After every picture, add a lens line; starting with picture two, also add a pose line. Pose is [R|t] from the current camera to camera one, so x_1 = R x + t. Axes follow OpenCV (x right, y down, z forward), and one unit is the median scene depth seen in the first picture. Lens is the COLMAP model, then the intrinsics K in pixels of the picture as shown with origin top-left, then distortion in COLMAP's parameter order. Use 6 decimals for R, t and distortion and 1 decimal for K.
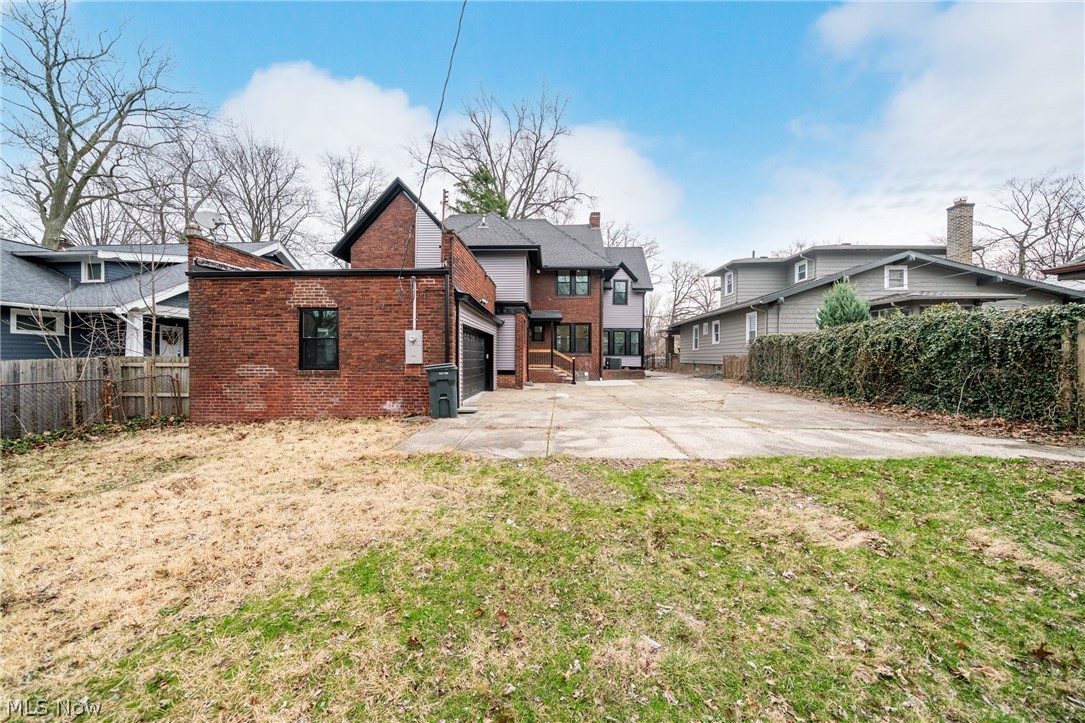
lens RADIAL K [[374.3, 0, 545.4], [0, 374.3, 343.3], [0, 0, 1]] dist [-0.002273, -0.000186]
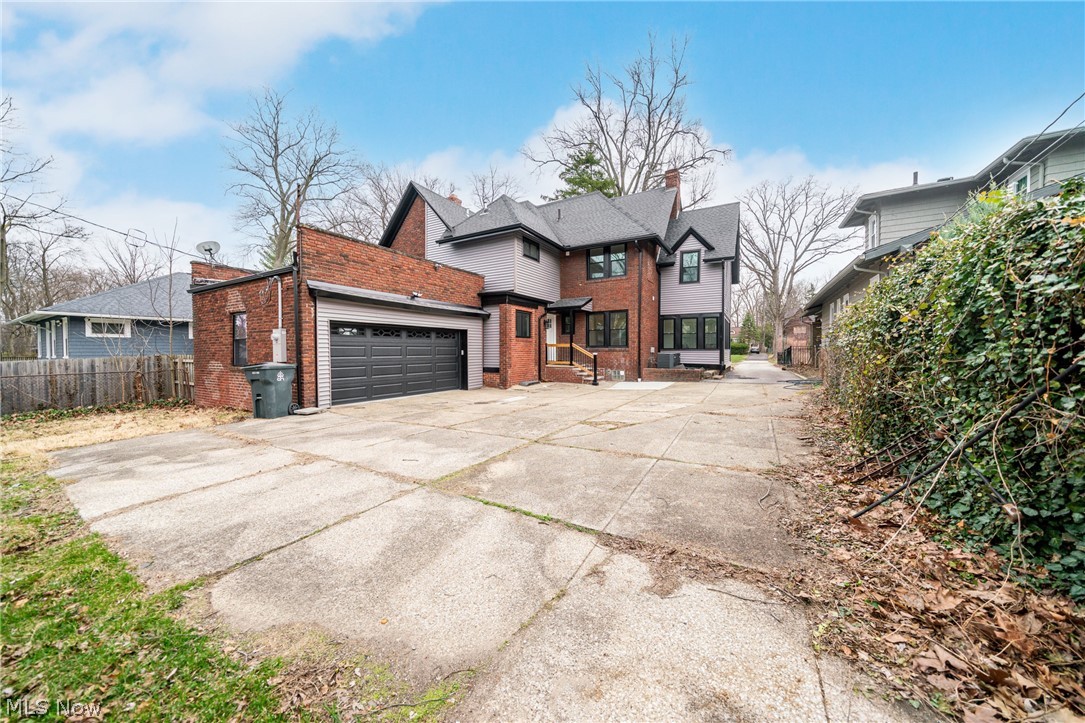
lens RADIAL K [[374.3, 0, 545.4], [0, 374.3, 343.3], [0, 0, 1]] dist [-0.002273, -0.000186]
pose [[0.874044, -0.012863, -0.485677, 0.357255], [0.022475, 0.999650, 0.013972, 0.002558], [0.485327, -0.023128, 0.874027, 0.211433]]
